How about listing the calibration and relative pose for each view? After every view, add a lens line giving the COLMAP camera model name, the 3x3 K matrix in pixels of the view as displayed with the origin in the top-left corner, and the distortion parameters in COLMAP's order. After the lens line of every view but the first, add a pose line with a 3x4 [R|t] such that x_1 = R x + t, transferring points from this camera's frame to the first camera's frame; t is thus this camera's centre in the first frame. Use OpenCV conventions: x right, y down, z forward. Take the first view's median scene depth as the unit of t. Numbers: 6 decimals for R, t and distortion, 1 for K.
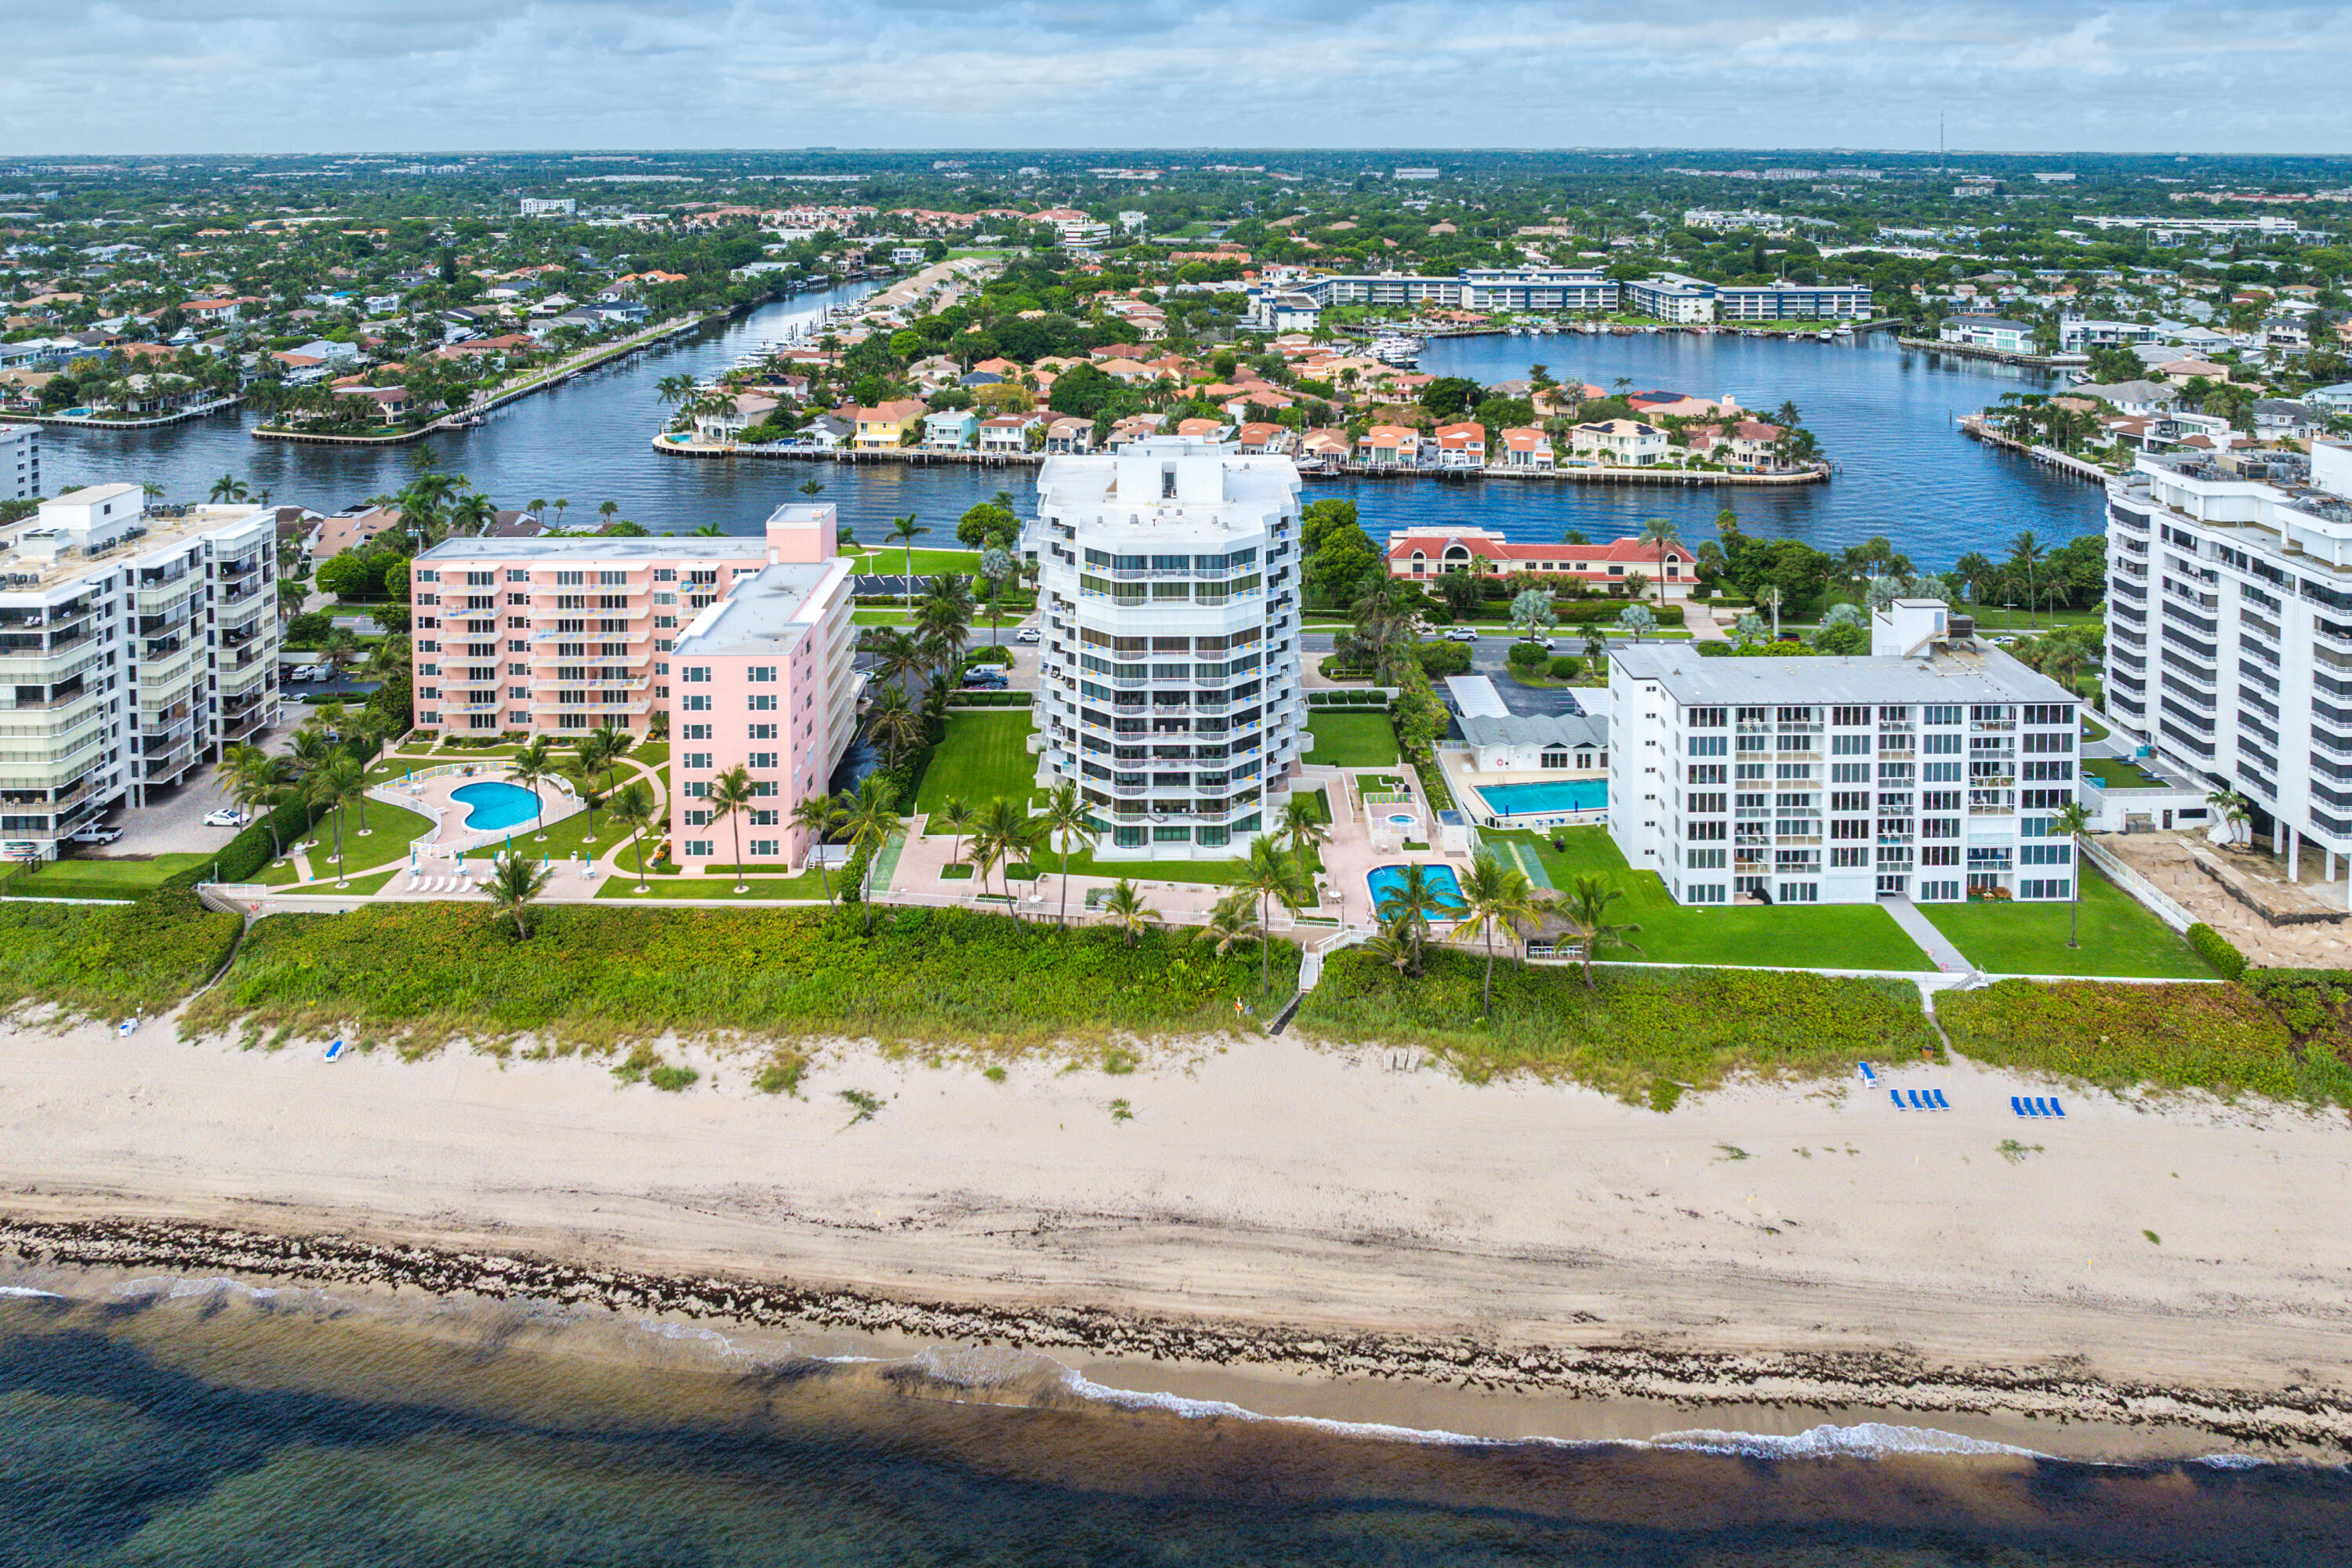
lens RADIAL K [[1657.6, 0, 1174.8], [0, 1657.6, 630.7], [0, 0, 1]] dist [-0.014061, -0.017817]
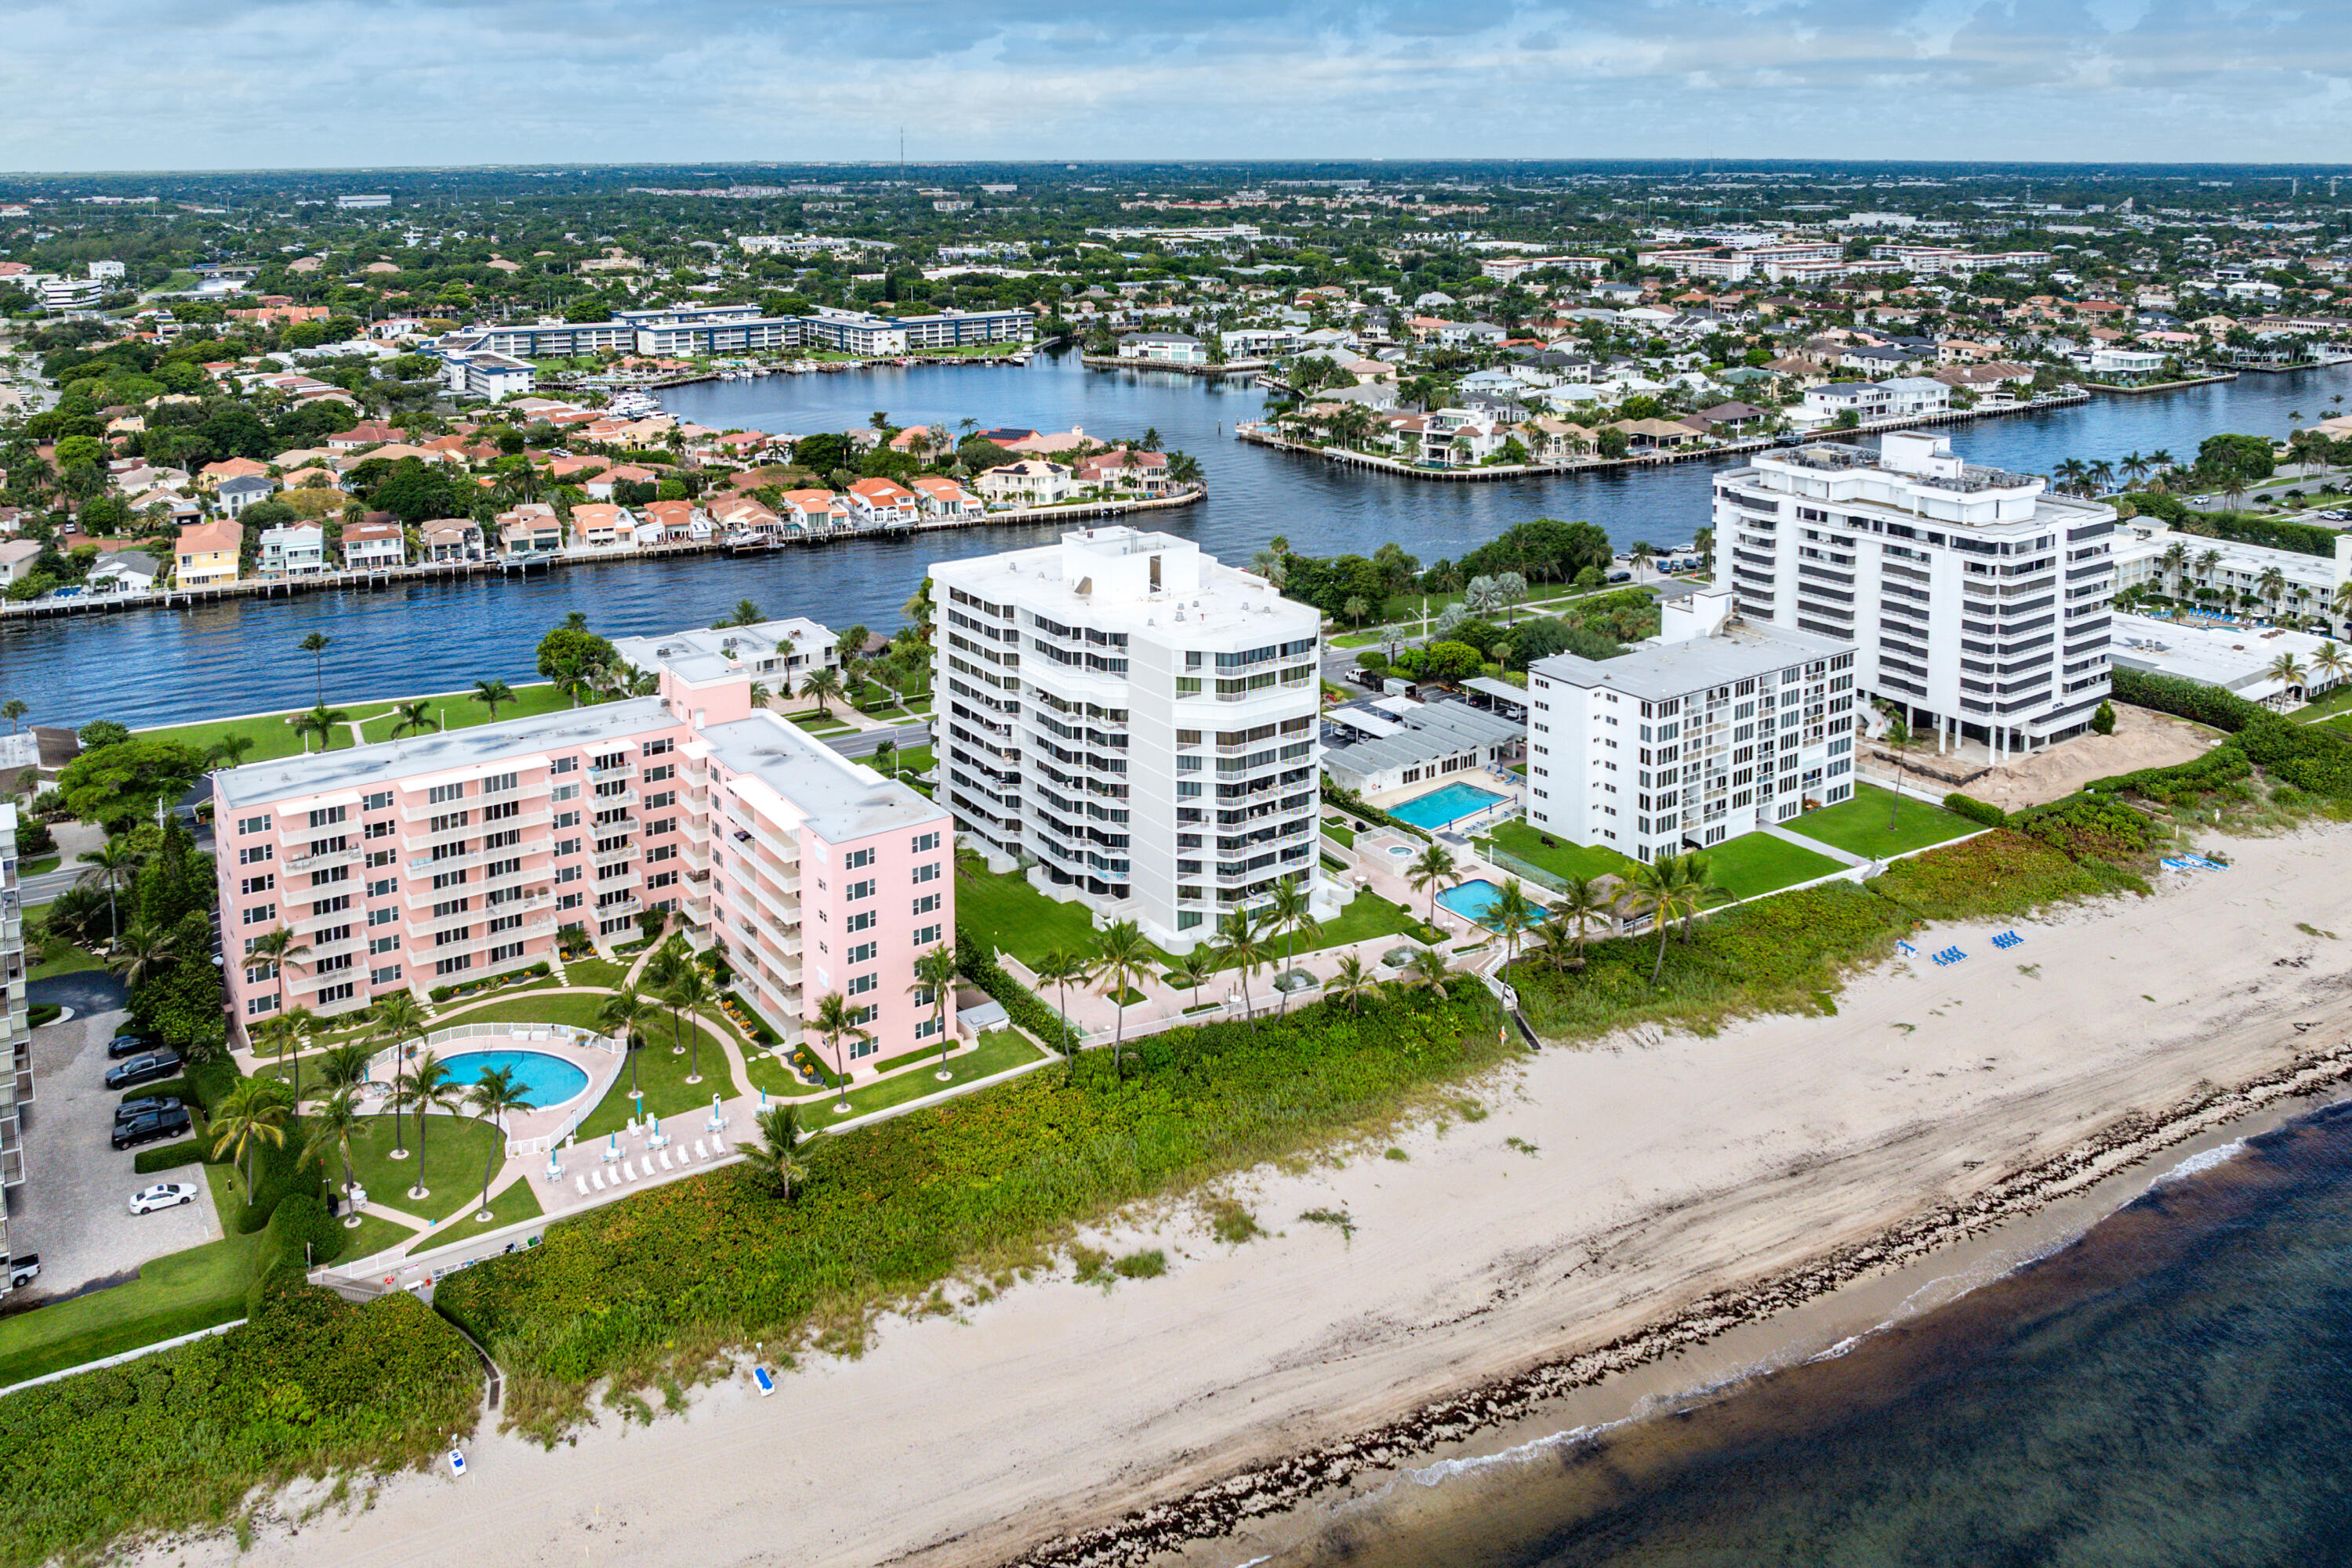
lens RADIAL K [[1657.6, 0, 1183.0], [0, 1657.6, 778.4], [0, 0, 1]] dist [-0.014061, -0.017817]
pose [[0.832433, -0.196225, 0.518219, -0.533255], [0.158924, 0.980457, 0.115966, -0.083071], [-0.530847, -0.014177, 0.847349, 0.131461]]
